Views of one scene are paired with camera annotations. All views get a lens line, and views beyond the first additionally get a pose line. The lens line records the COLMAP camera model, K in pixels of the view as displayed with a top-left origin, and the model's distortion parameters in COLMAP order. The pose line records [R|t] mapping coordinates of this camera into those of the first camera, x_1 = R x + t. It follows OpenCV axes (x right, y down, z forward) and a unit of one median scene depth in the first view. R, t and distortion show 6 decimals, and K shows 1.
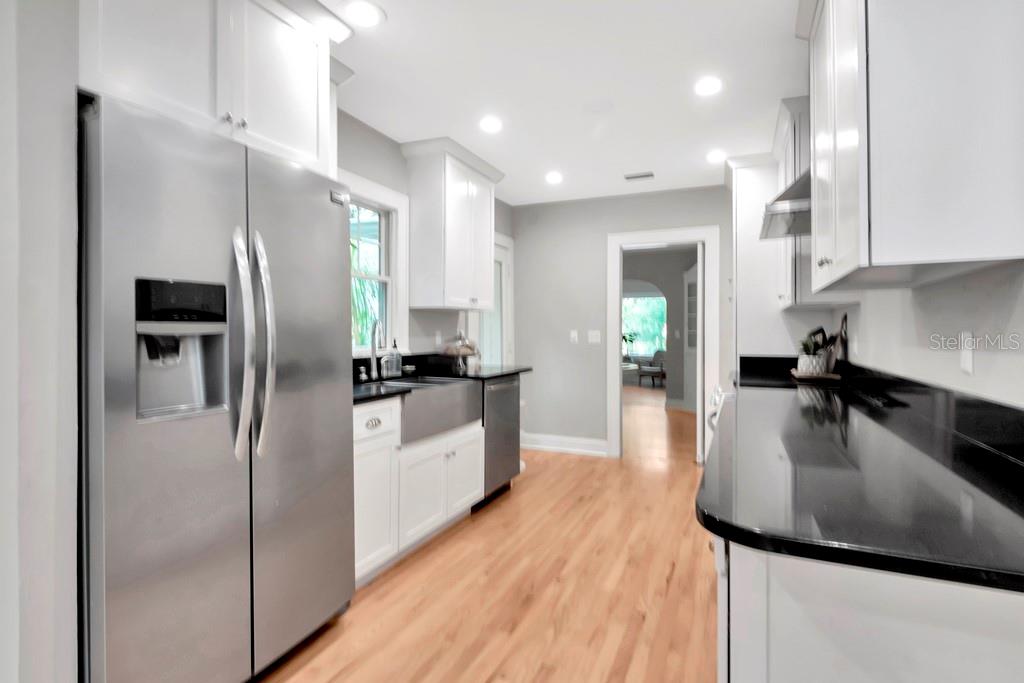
lens RADIAL K [[511.2, 0, 510.3], [0, 511.2, 332.9], [0, 0, 1]] dist [0.001569, 0.000267]
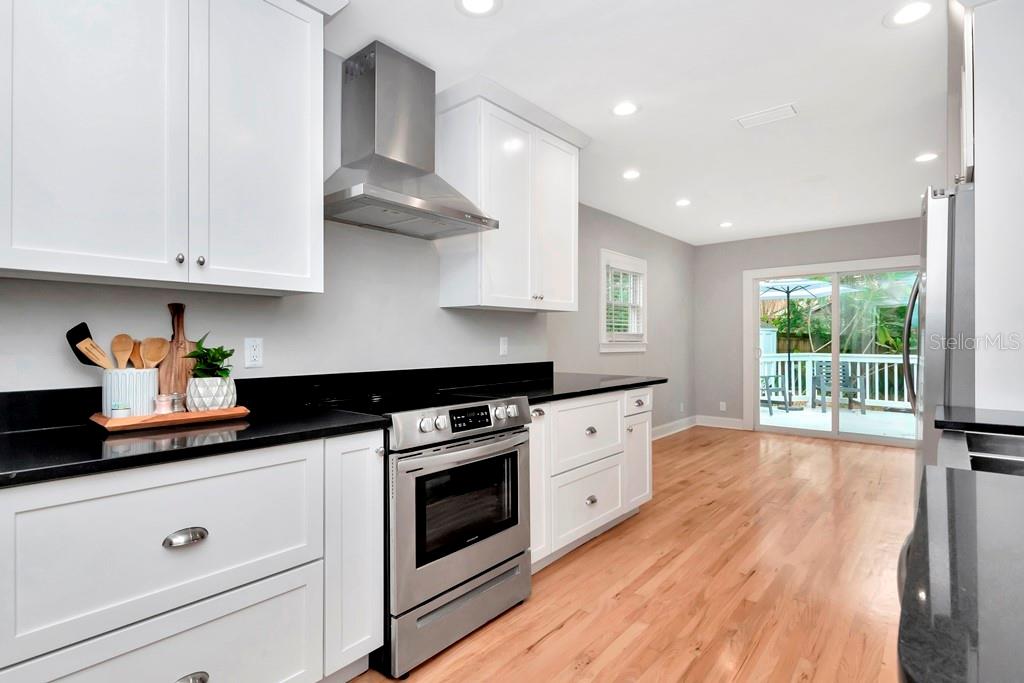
lens RADIAL K [[501.8, 0, 514.1], [0, 501.8, 338.2], [0, 0, 1]] dist [0.010888, -0.000226]
pose [[-0.960004, -0.000212, 0.279985, 0.117648], [-0.000828, 0.999997, -0.002083, 0.003016], [-0.279984, -0.002231, -0.960002, 1.457517]]
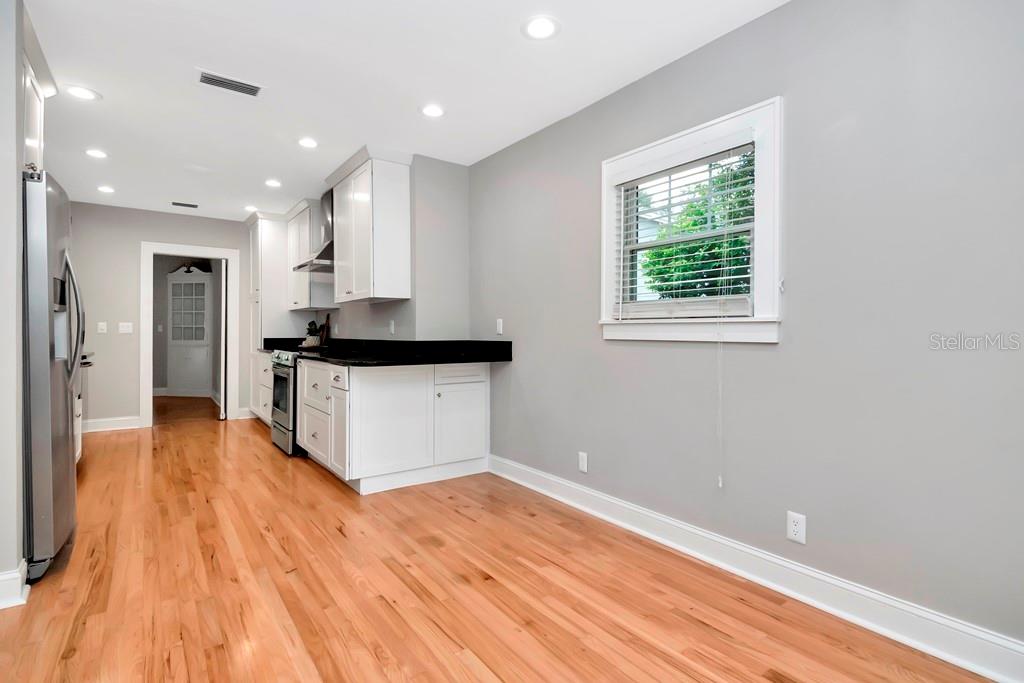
lens RADIAL K [[502.2, 0, 512.2], [0, 502.2, 326.0], [0, 0, 1]] dist [0.000276, -0.000198]
pose [[0.496080, 0.008205, 0.868238, -0.622350], [0.002949, 0.999934, -0.011135, 0.031191], [-0.868272, 0.008084, 0.496023, -0.514159]]
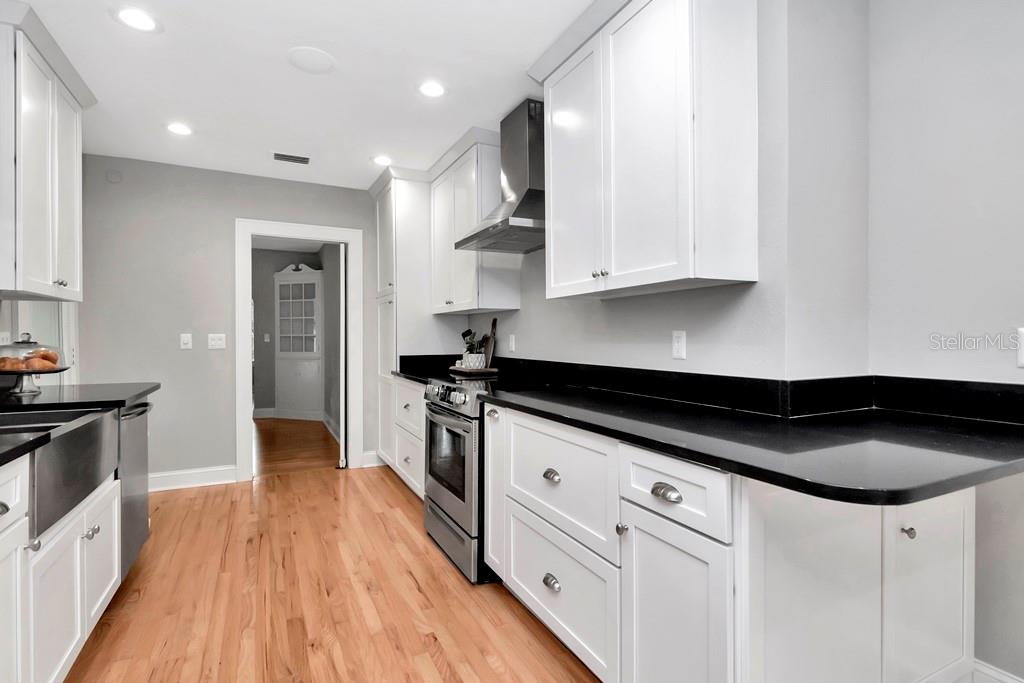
lens RADIAL K [[496.0, 0, 507.0], [0, 496.0, 335.9], [0, 0, 1]] dist [0.001497, -0.000578]
pose [[0.637886, -0.003215, 0.770124, -0.242252], [0.005670, 0.999984, -0.000522, 0.004998], [-0.770110, 0.004699, 0.637894, 0.219818]]
